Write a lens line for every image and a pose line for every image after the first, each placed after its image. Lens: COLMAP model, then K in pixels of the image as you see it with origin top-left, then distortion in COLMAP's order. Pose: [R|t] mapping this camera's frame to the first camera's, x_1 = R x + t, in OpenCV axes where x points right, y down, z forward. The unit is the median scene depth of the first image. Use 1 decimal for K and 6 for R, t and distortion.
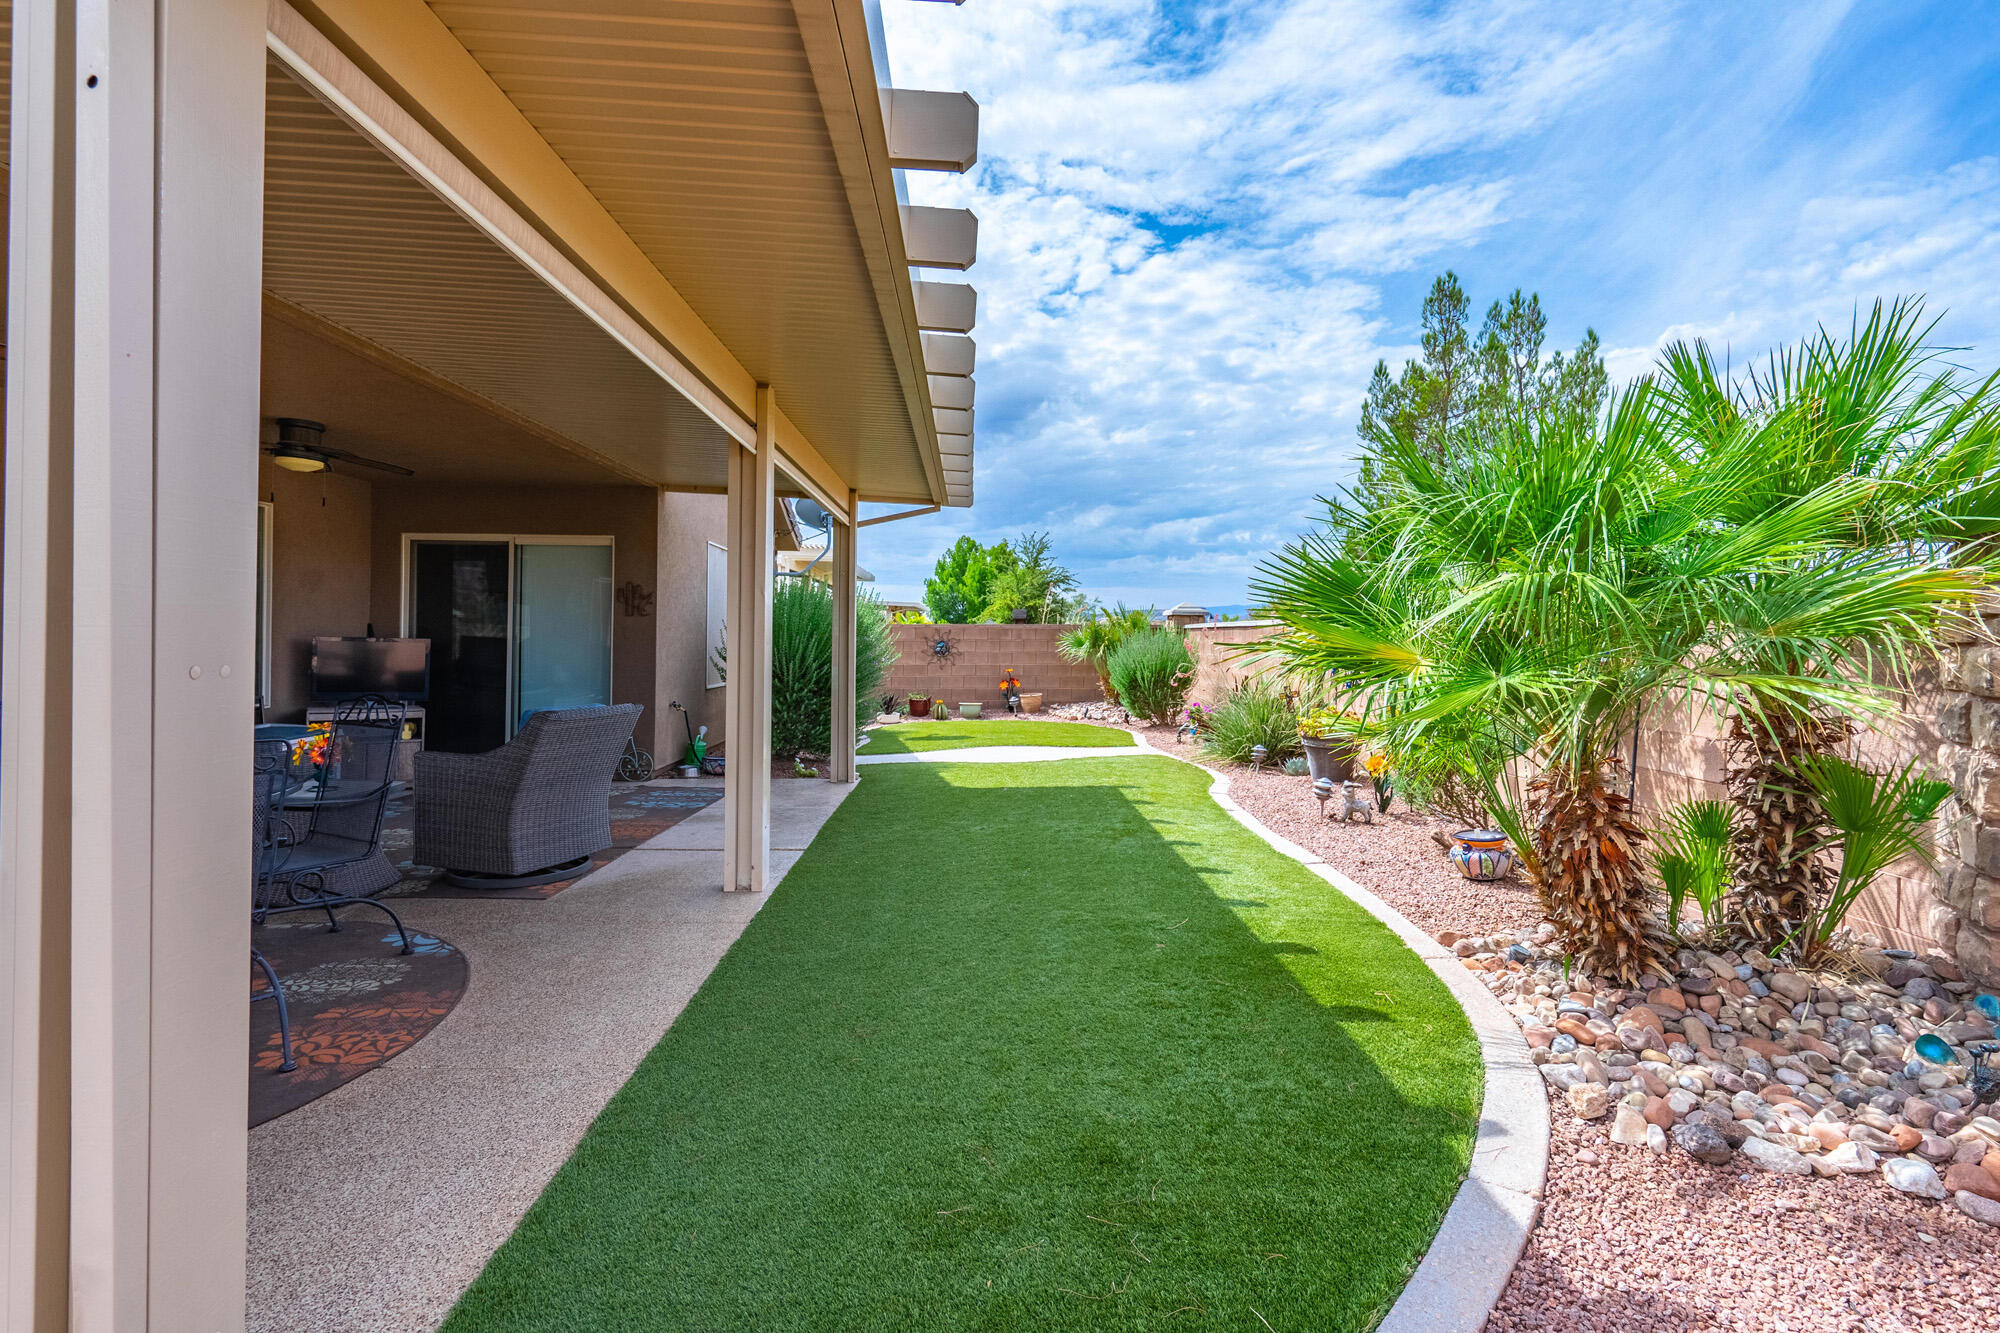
lens RADIAL K [[914.0, 0, 1004.9], [0, 914.0, 660.4], [0, 0, 1]] dist [-0.003731, -0.000193]
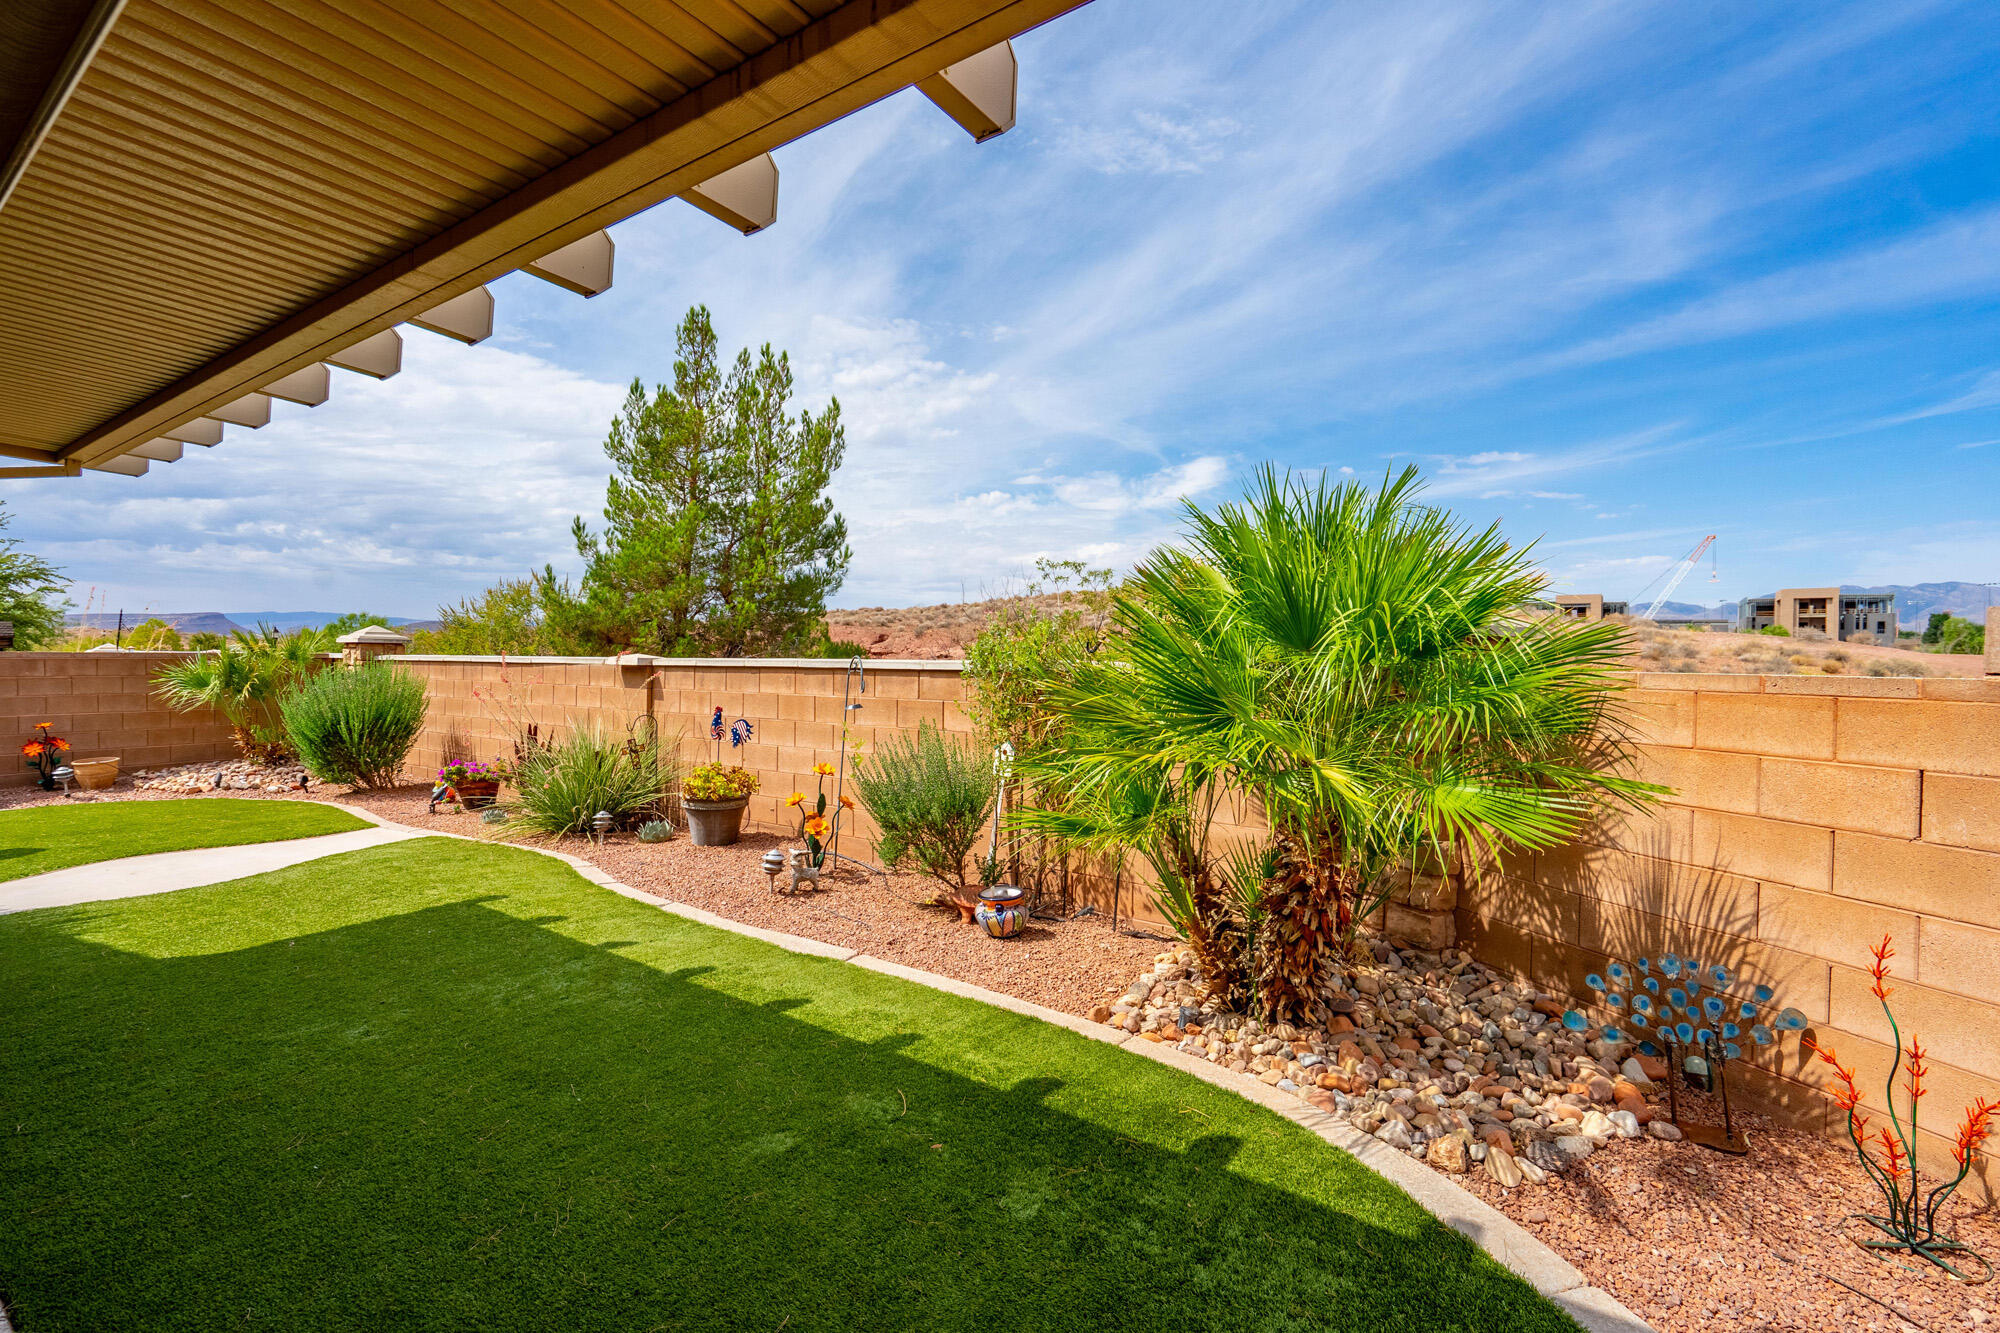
lens RADIAL K [[914.0, 0, 931.2], [0, 914.0, 671.2], [0, 0, 1]] dist [-0.003731, -0.000193]
pose [[0.636187, -0.024128, 0.771157, -0.121899], [0.023056, 0.999659, 0.012258, -0.027852], [-0.771190, 0.009981, 0.636526, 0.152987]]
